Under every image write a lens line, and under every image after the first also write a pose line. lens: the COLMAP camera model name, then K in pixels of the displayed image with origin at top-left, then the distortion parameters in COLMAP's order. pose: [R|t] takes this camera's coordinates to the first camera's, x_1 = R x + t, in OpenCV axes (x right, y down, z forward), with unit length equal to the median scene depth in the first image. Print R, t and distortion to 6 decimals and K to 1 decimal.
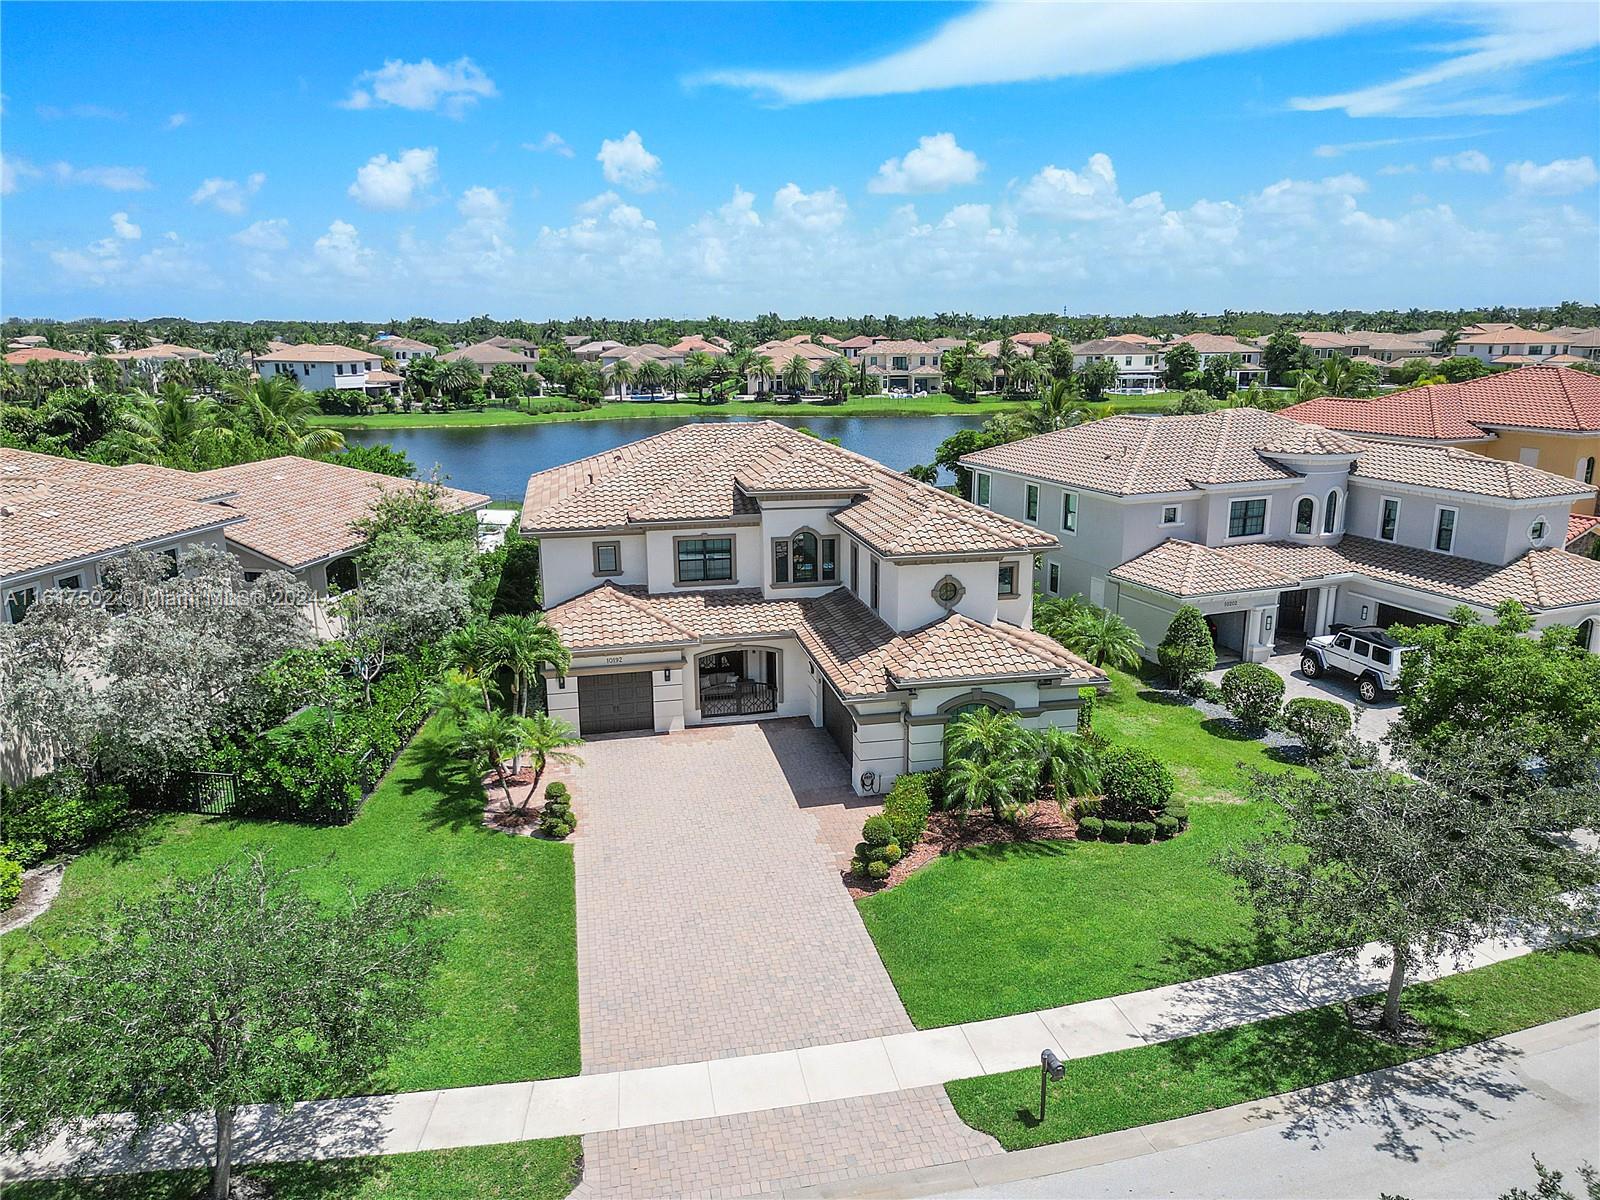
lens RADIAL K [[1144.8, 0, 811.8], [0, 1144.8, 597.7], [0, 0, 1]] dist [0.064814, -0.061542]
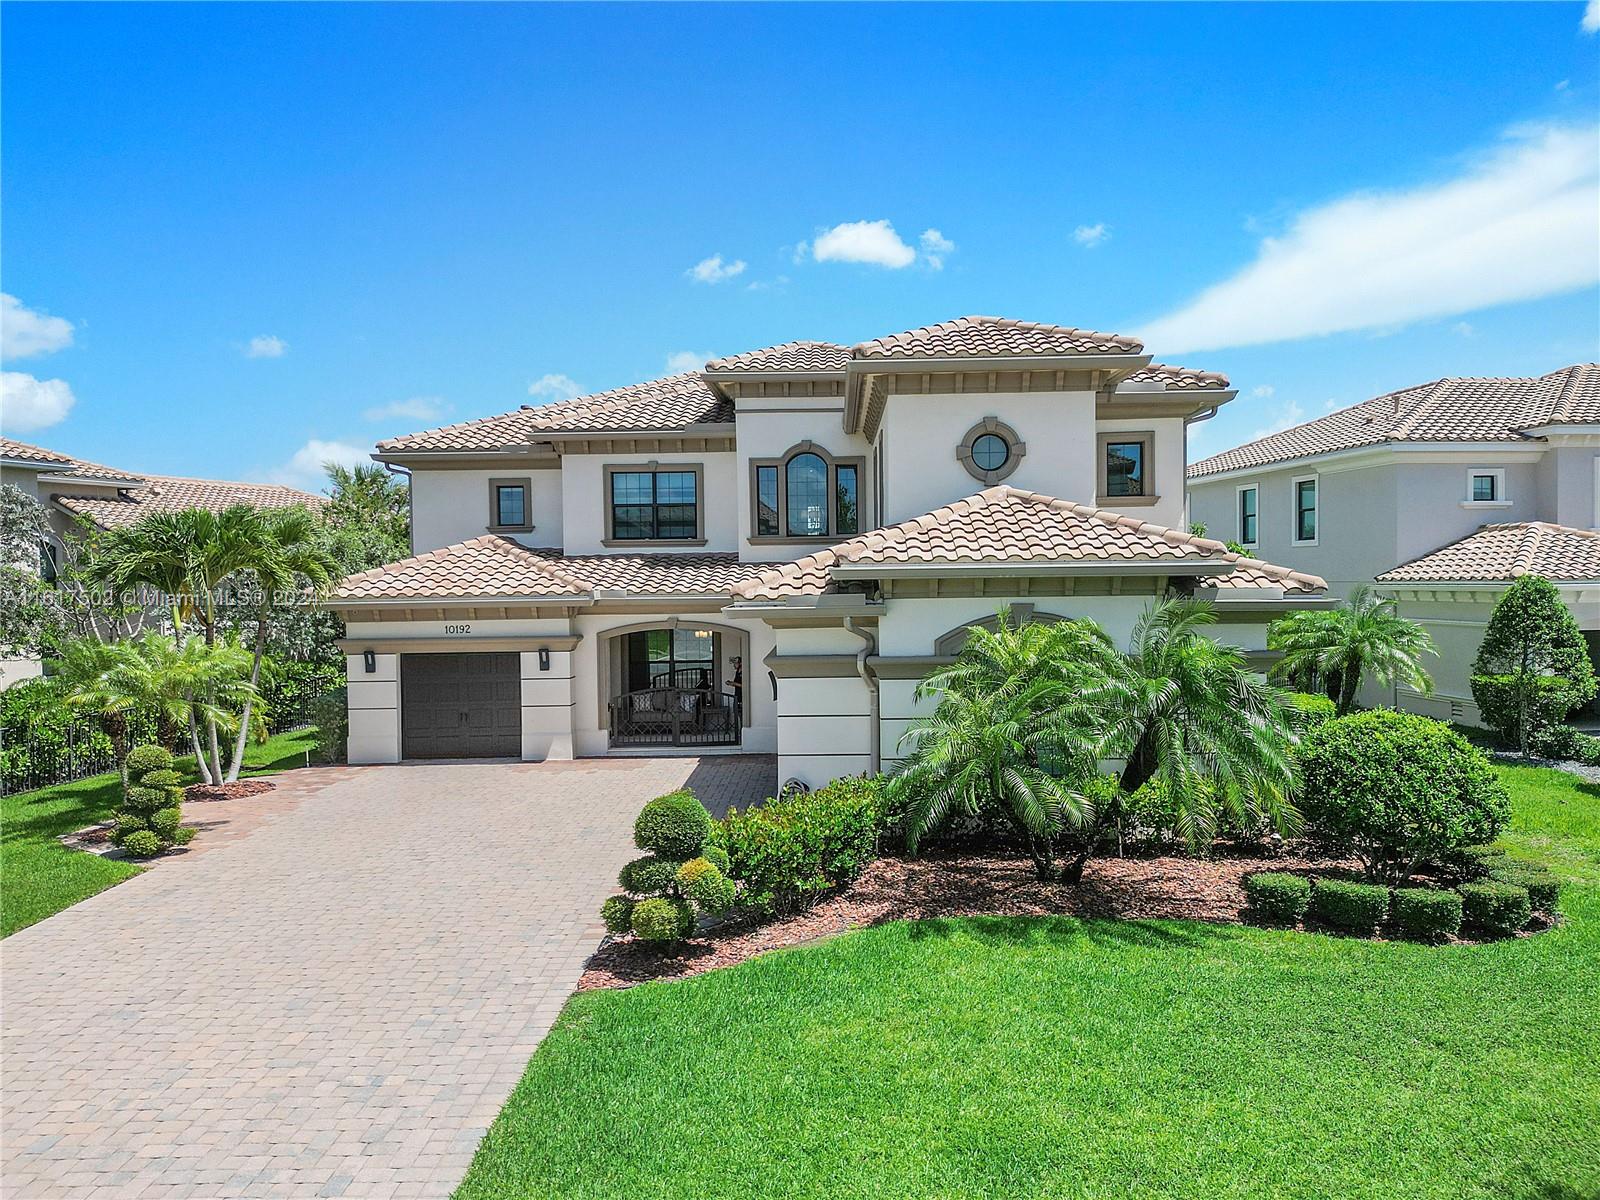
lens RADIAL K [[1160.1, 0, 800.0], [0, 1160.1, 600.0], [0, 0, 1]] dist [0.067323, -0.069892]
pose [[0.971331, -0.001520, -0.237728, 0.155386], [-0.048402, 0.977770, -0.204018, 0.164826], [0.232753, 0.209676, 0.949664, 0.488255]]
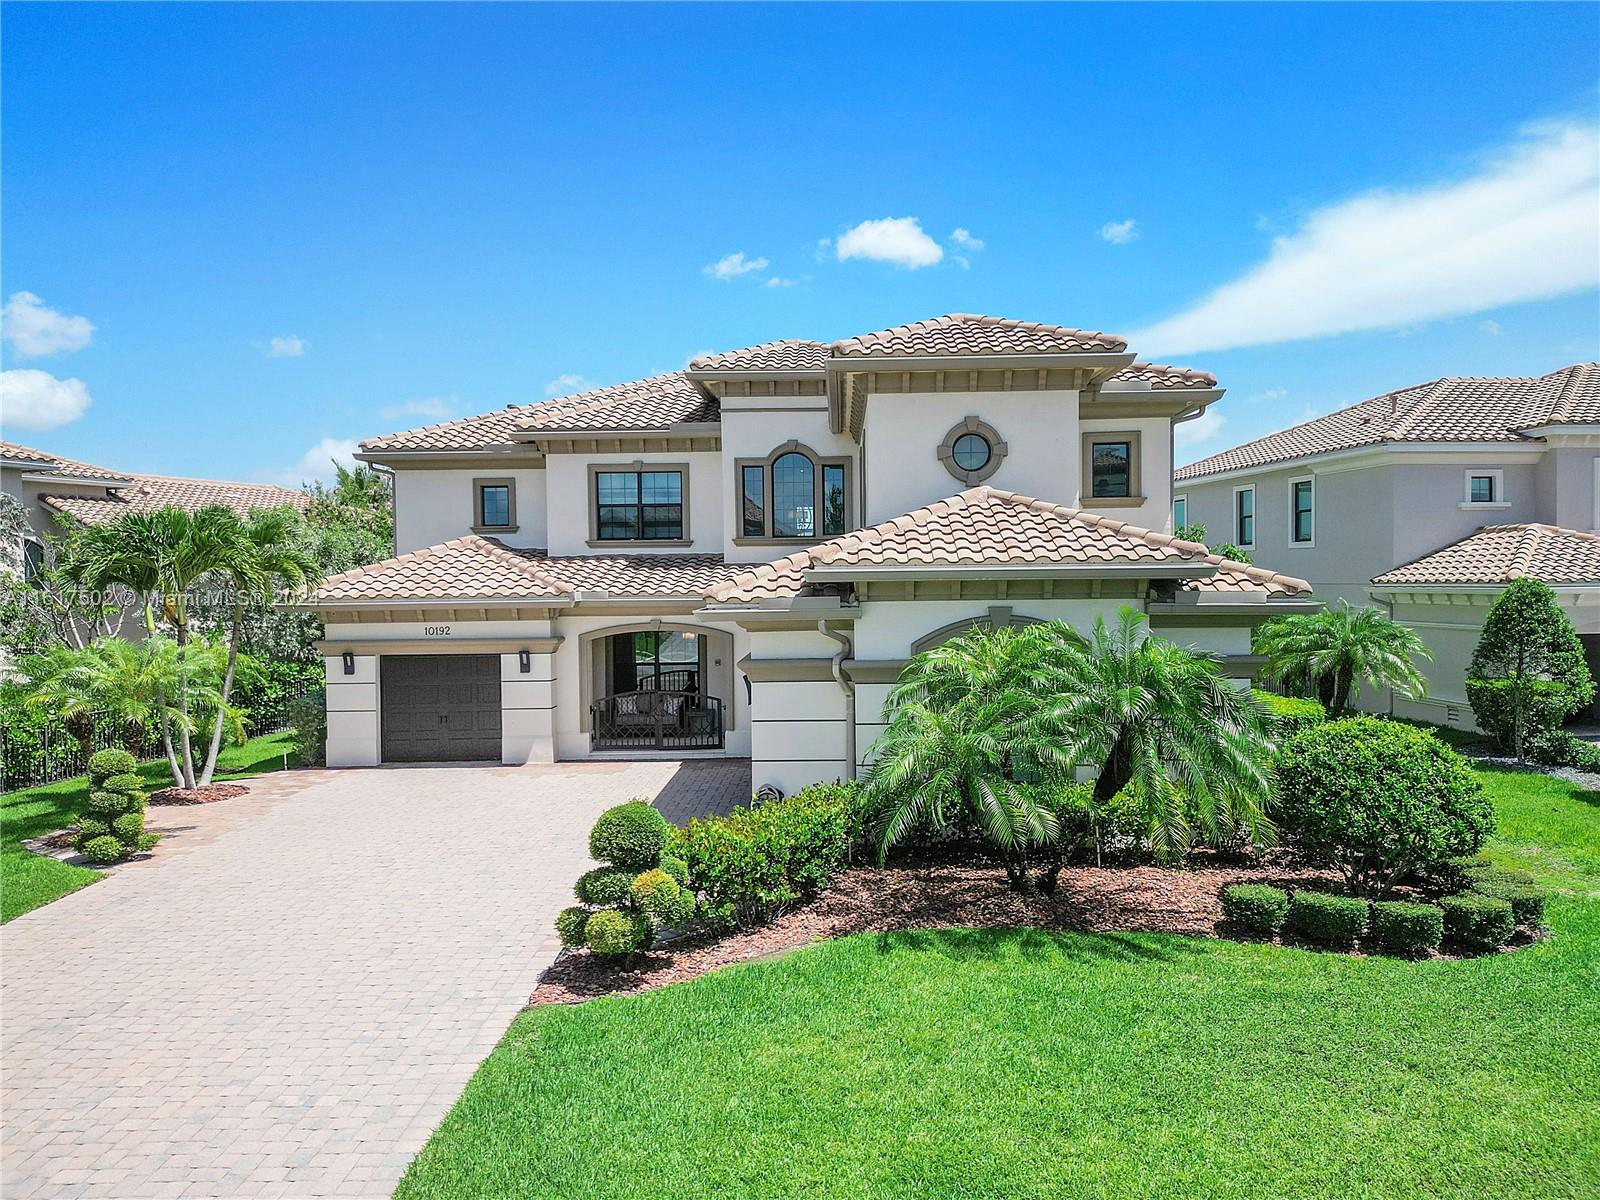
lens RADIAL K [[1160.1, 0, 800.0], [0, 1160.1, 600.0], [0, 0, 1]] dist [0.067323, -0.069892]
pose [[0.970090, 0.000124, -0.242747, 0.164983], [-0.051126, 0.977674, -0.203813, 0.161523], [0.237303, 0.210128, 0.948438, 0.499043]]
